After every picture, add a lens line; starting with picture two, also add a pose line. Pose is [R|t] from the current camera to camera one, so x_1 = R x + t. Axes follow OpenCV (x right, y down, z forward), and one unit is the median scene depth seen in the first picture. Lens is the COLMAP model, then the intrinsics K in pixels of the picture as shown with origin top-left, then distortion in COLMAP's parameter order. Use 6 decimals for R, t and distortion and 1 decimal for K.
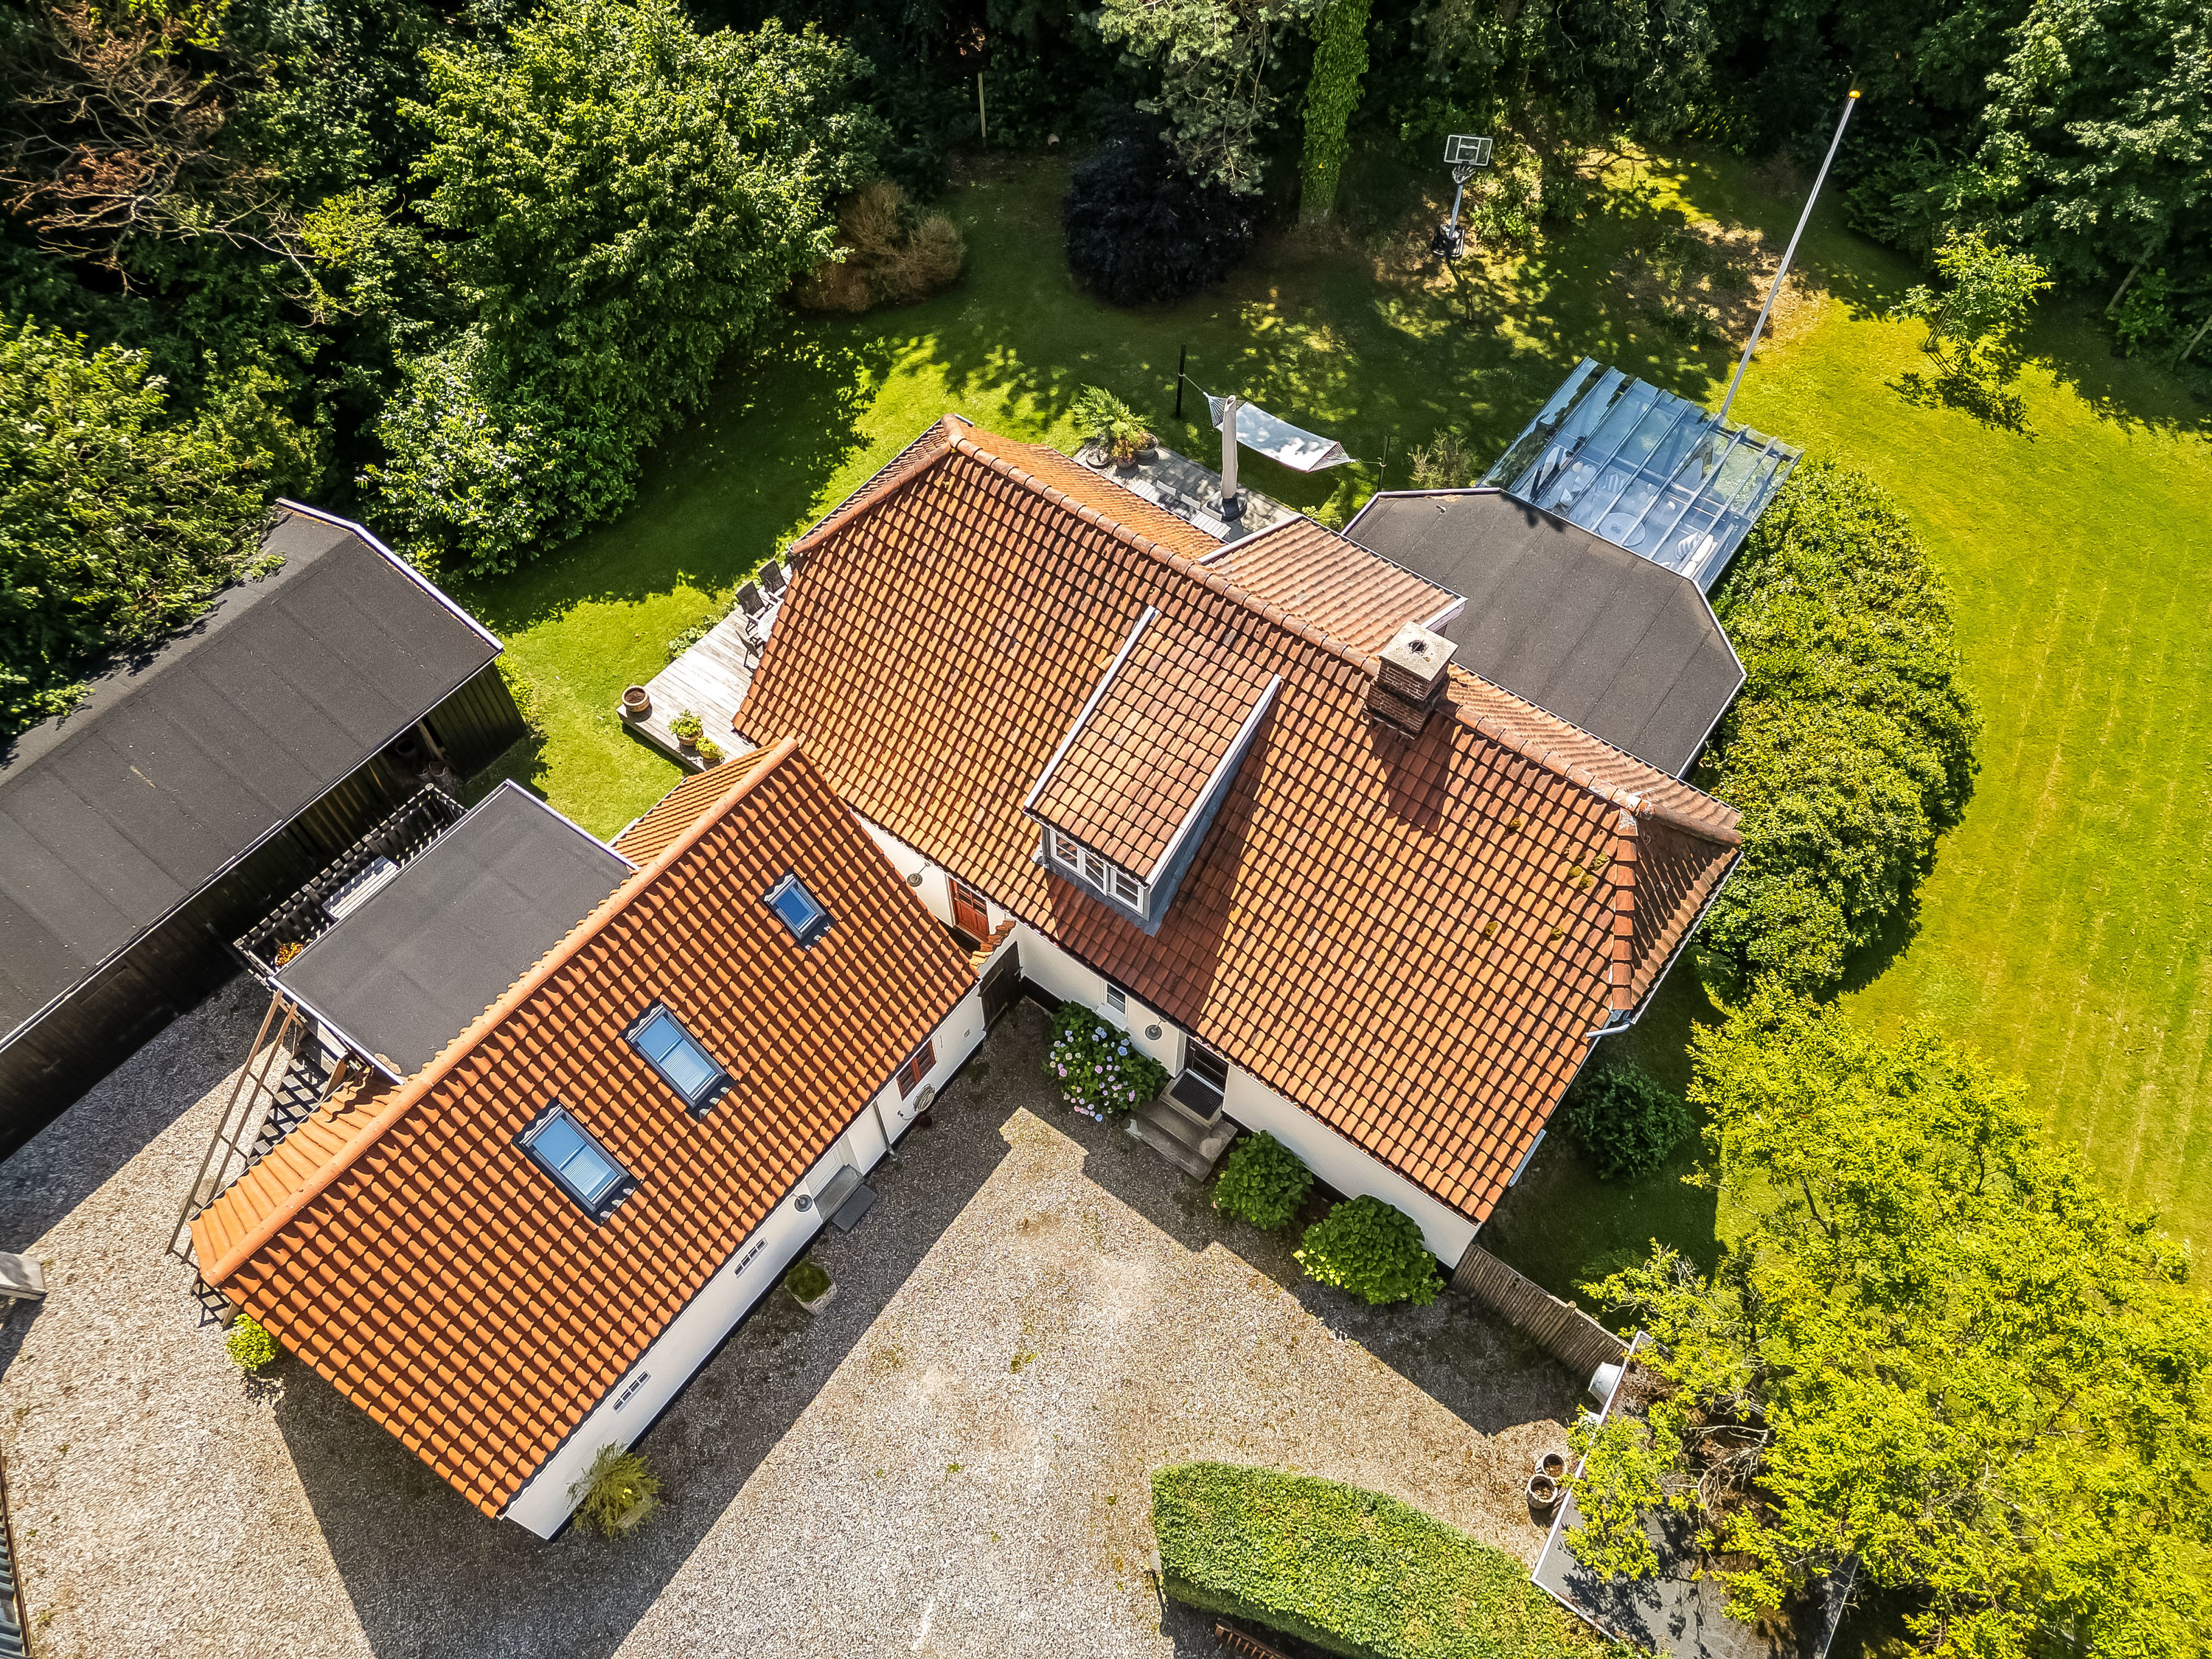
lens RADIAL K [[1549.7, 0, 1084.4], [0, 1549.7, 837.2], [0, 0, 1]] dist [0.026480, -0.000465]
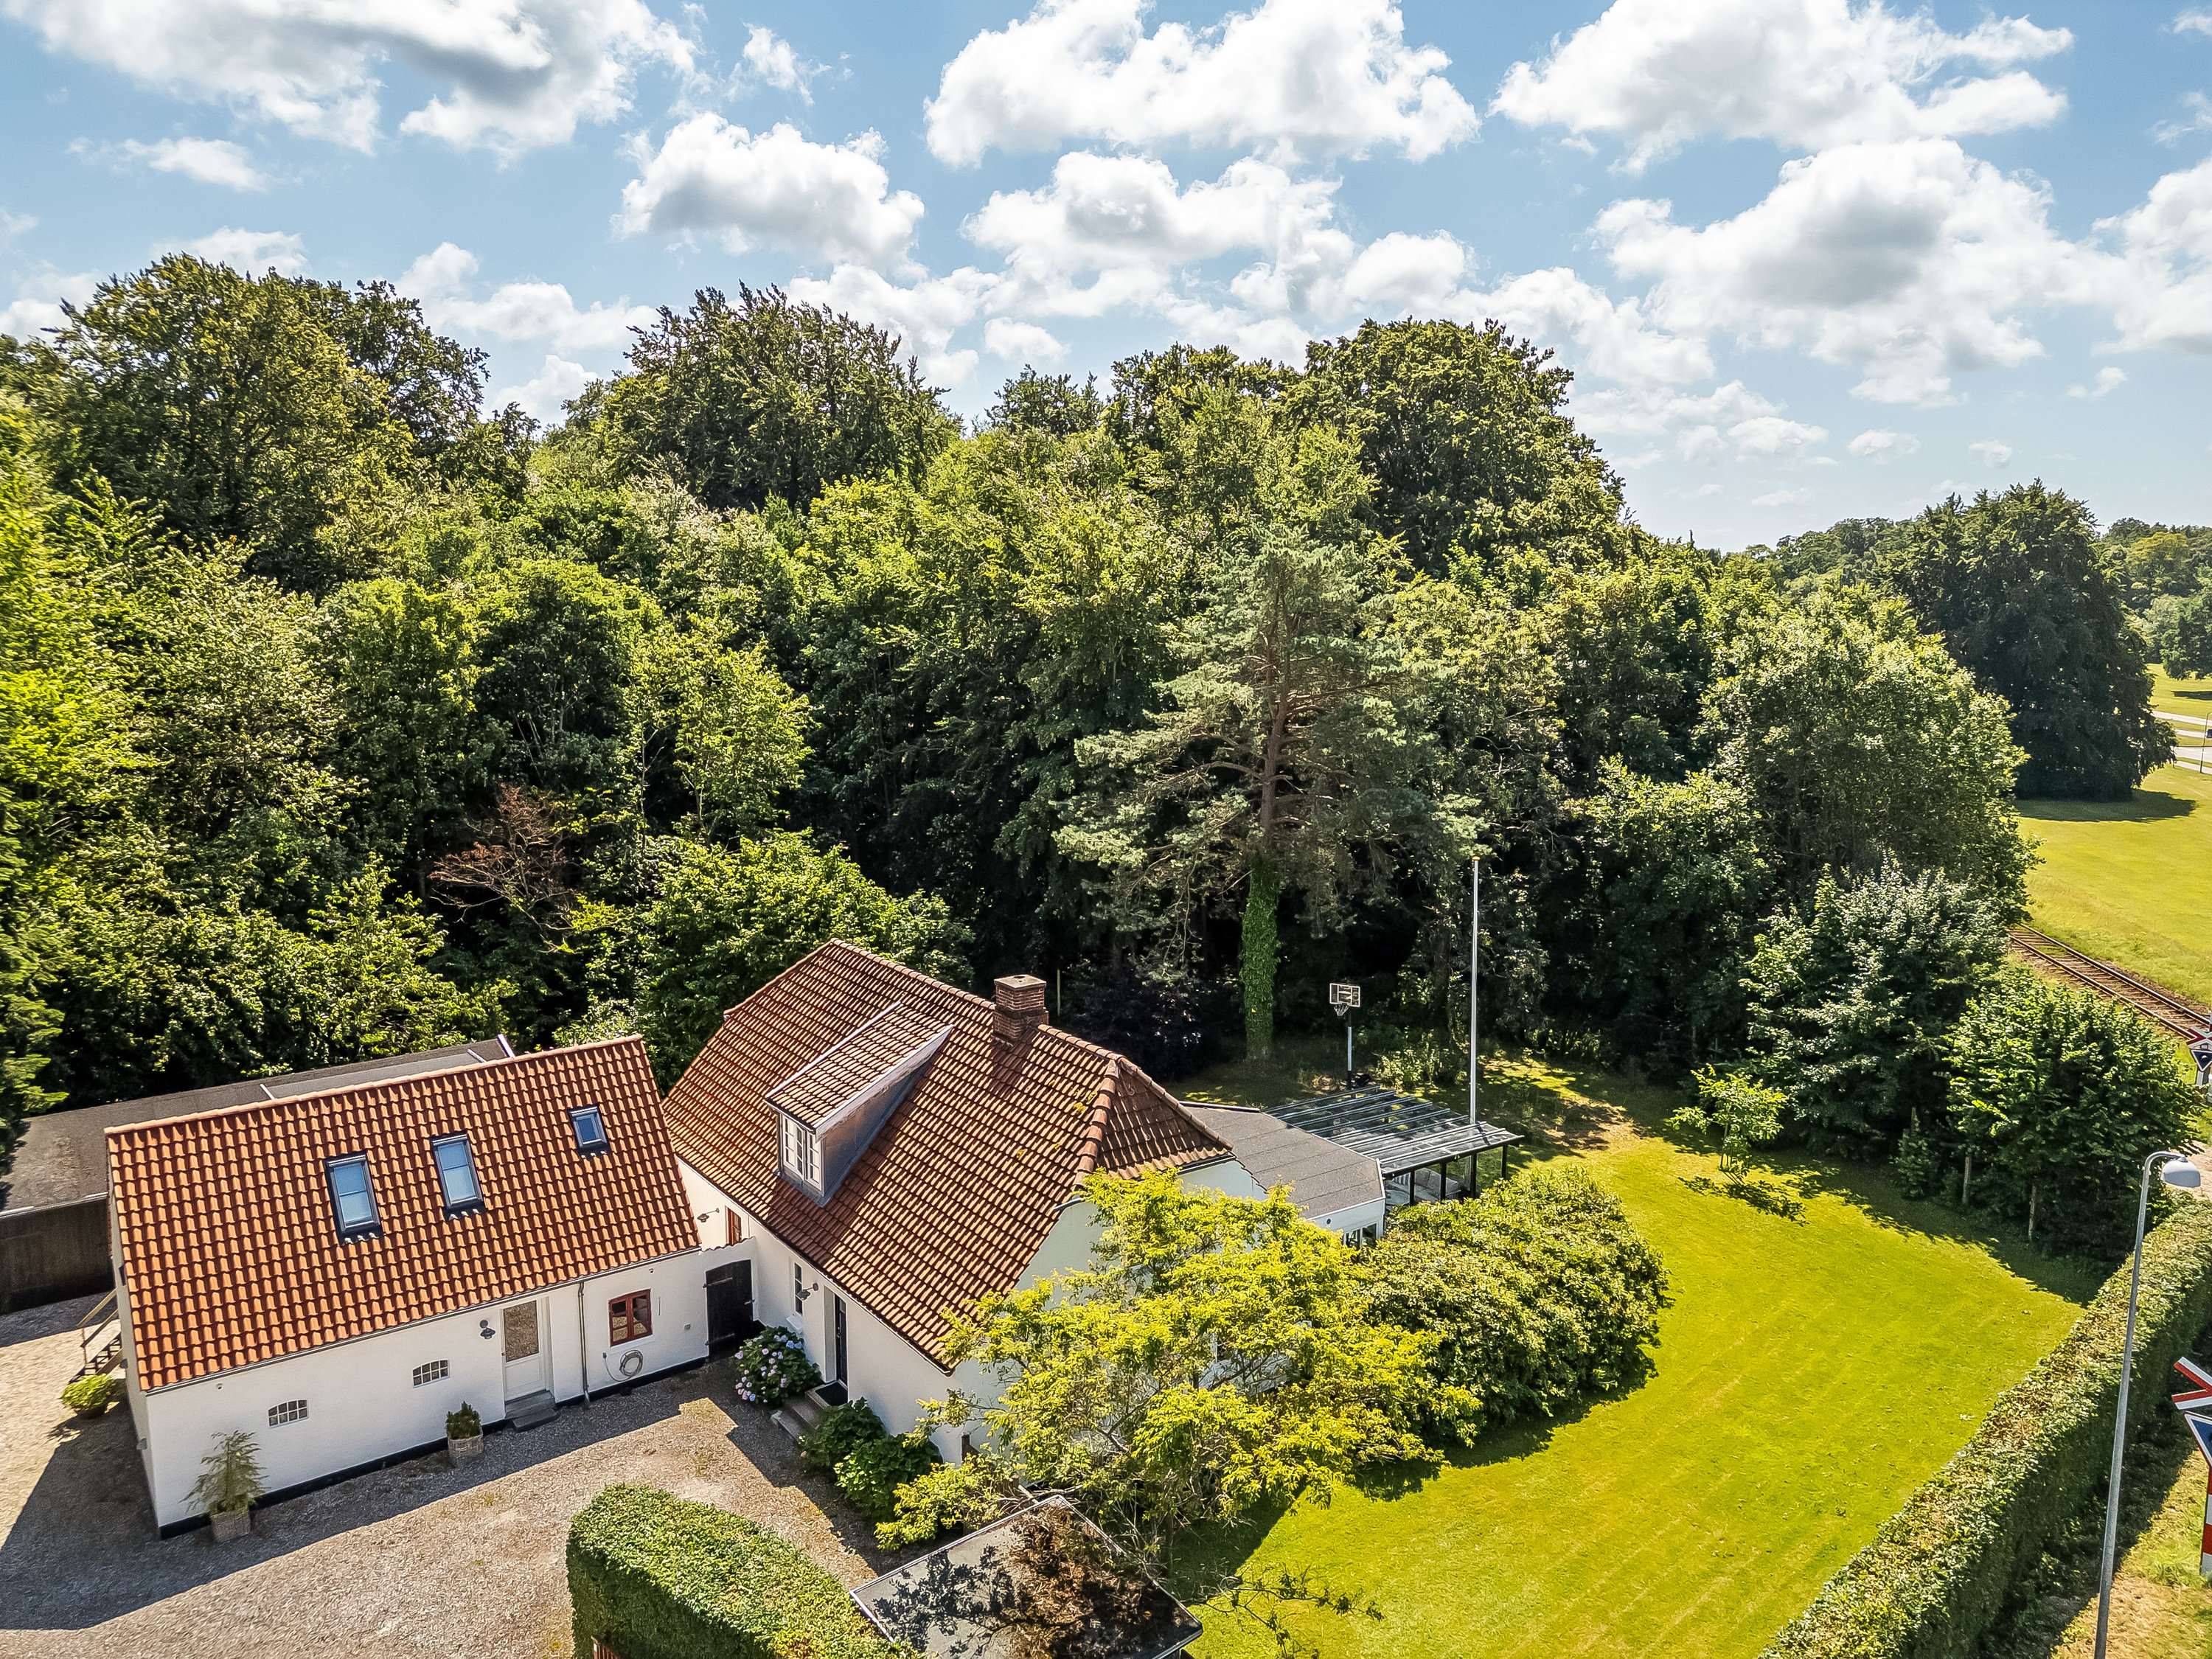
lens RADIAL K [[1549.7, 0, 1084.4], [0, 1549.7, 837.2], [0, 0, 1]] dist [0.026480, -0.000465]
pose [[0.952340, 0.055006, -0.300039, 0.695090], [-0.256247, 0.677884, -0.689065, 0.767267], [0.165489, 0.733108, 0.659671, -0.072916]]
